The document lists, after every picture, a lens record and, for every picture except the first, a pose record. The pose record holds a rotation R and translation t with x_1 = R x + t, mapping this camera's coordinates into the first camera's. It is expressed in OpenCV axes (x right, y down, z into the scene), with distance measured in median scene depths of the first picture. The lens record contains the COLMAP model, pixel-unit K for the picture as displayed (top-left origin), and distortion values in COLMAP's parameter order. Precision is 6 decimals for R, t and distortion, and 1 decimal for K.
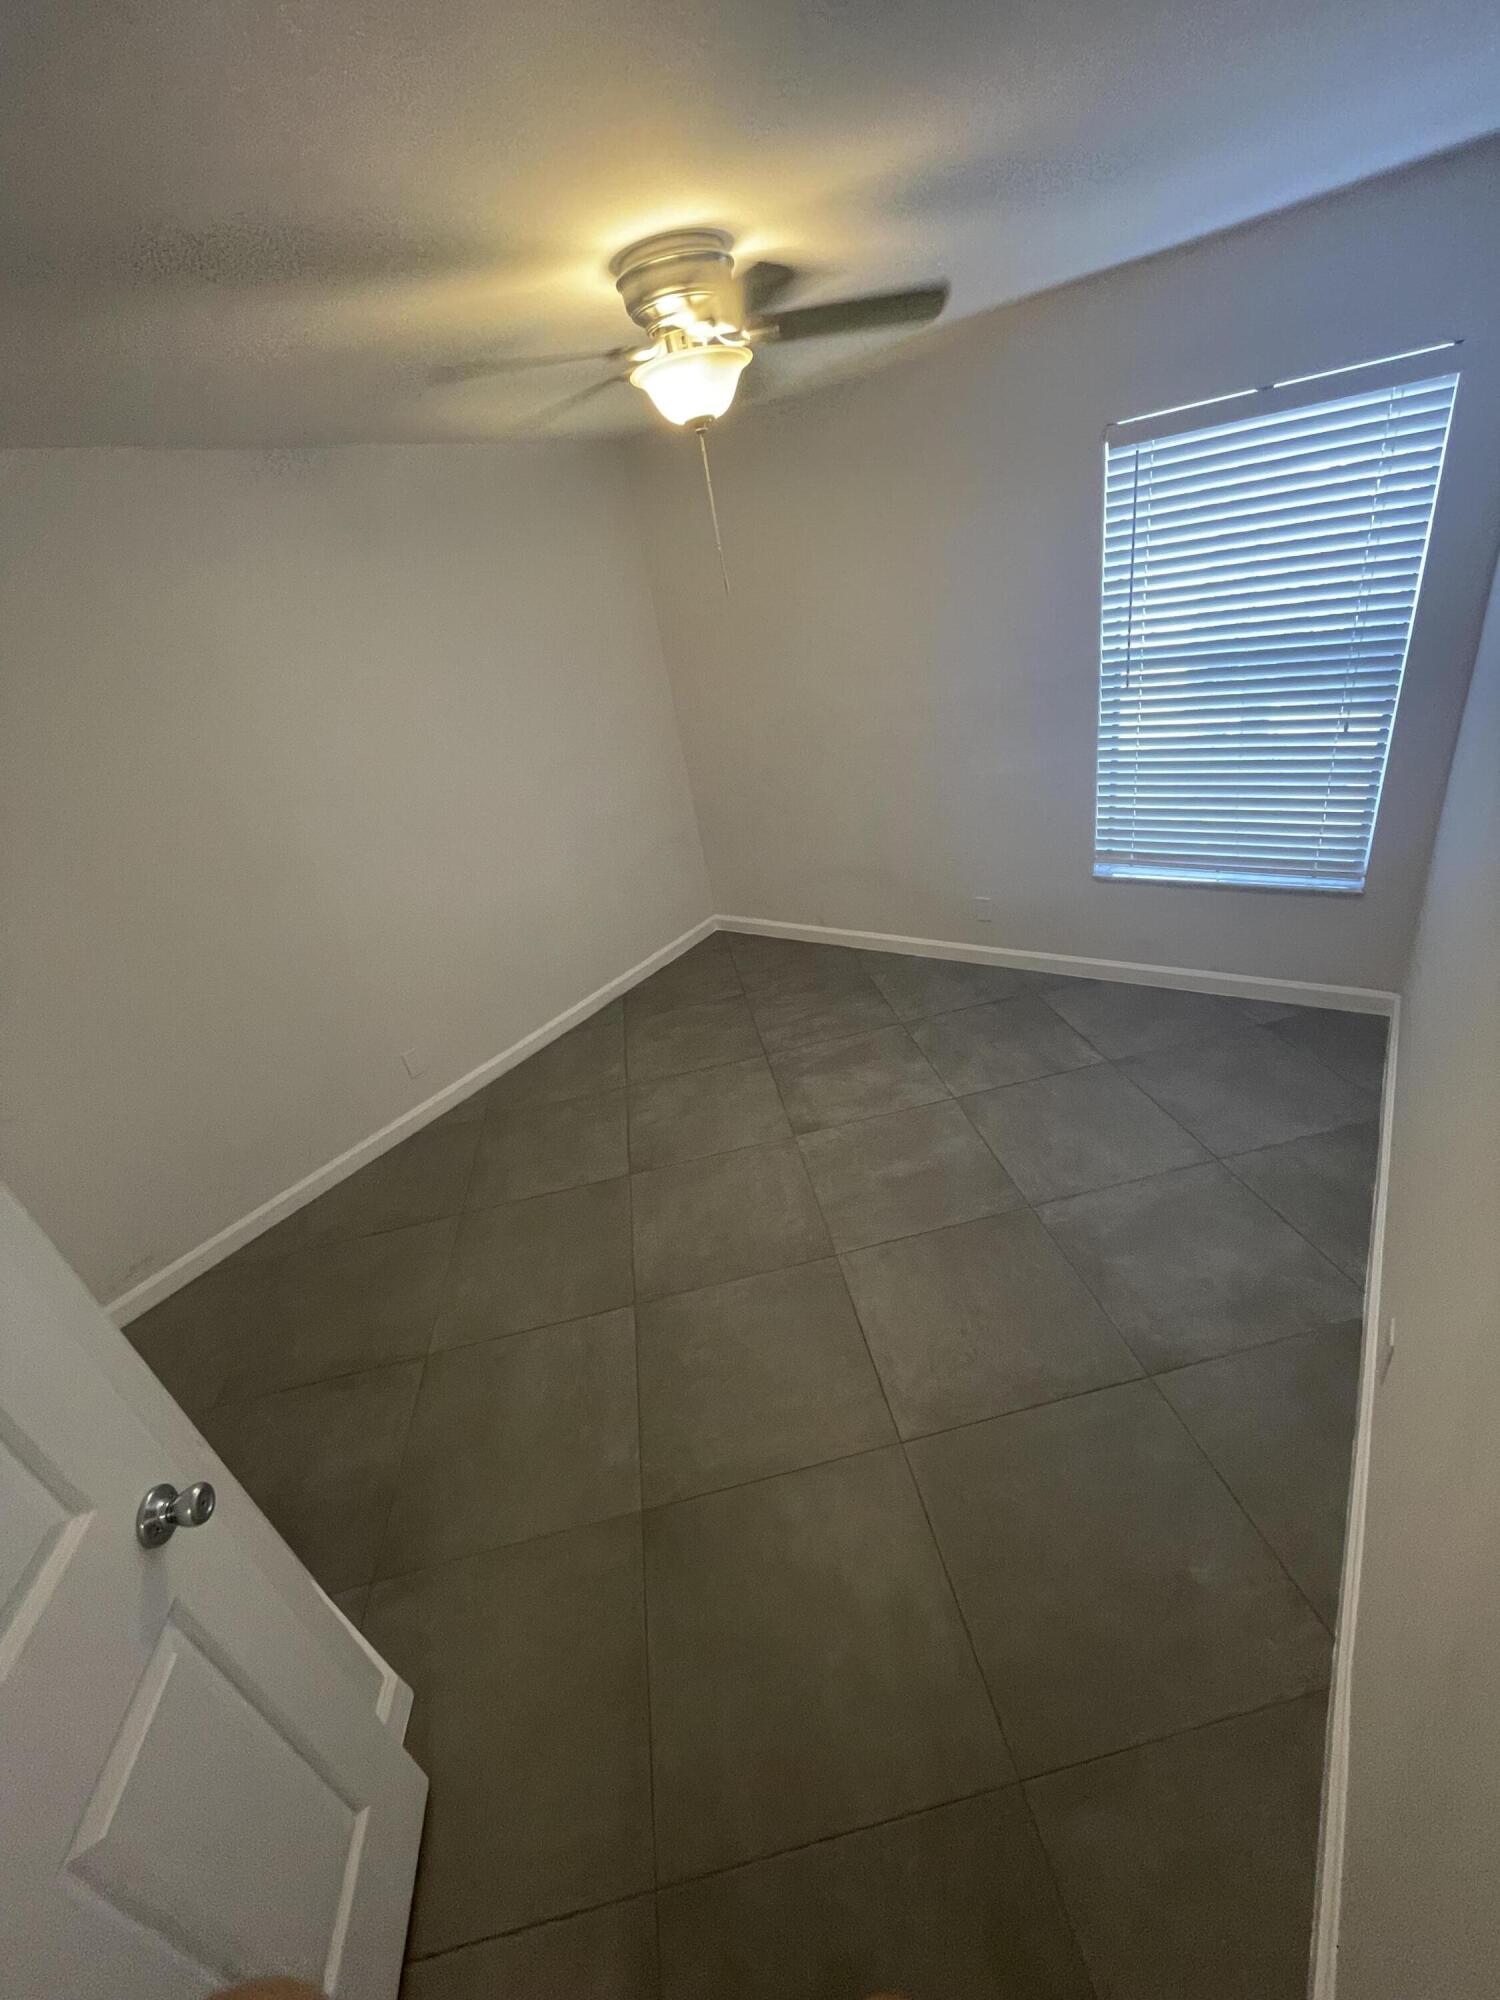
lens RADIAL K [[809.8, 0, 749.0], [0, 809.8, 1002.5], [0, 0, 1]] dist [-0.001152, 0.000162]
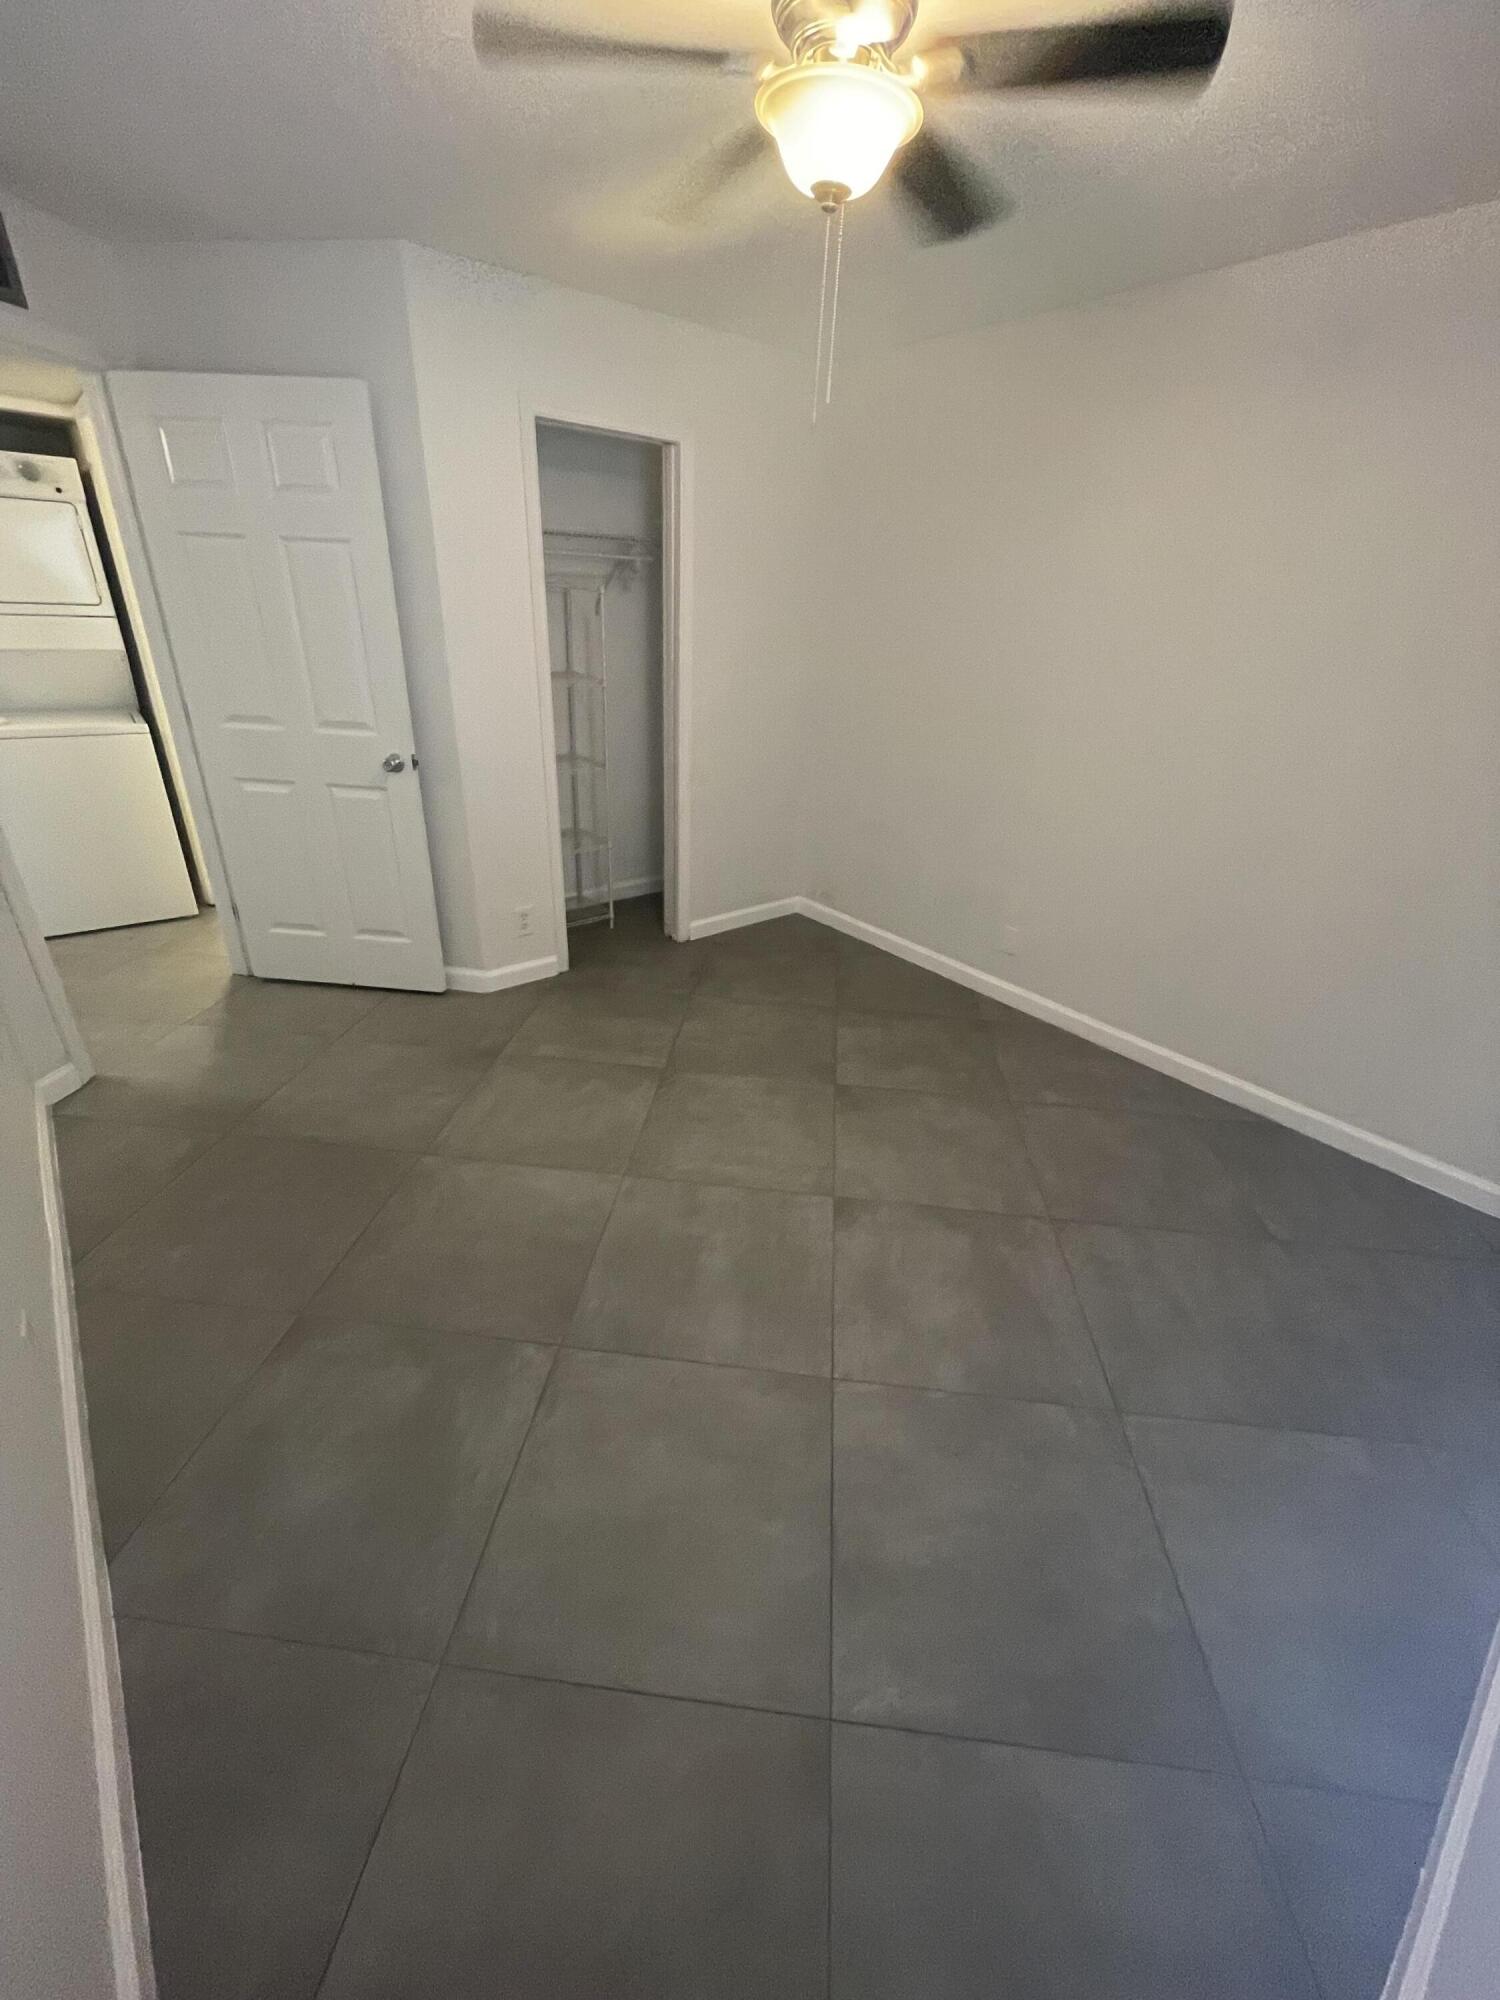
lens RADIAL K [[809.8, 0, 749.0], [0, 809.8, 1002.5], [0, 0, 1]] dist [-0.001152, 0.000162]
pose [[-0.252802, 0.563732, -0.786319, 0.572677], [-0.451444, 0.650094, 0.611208, -0.390216], [0.855739, 0.509494, 0.090148, 0.743791]]
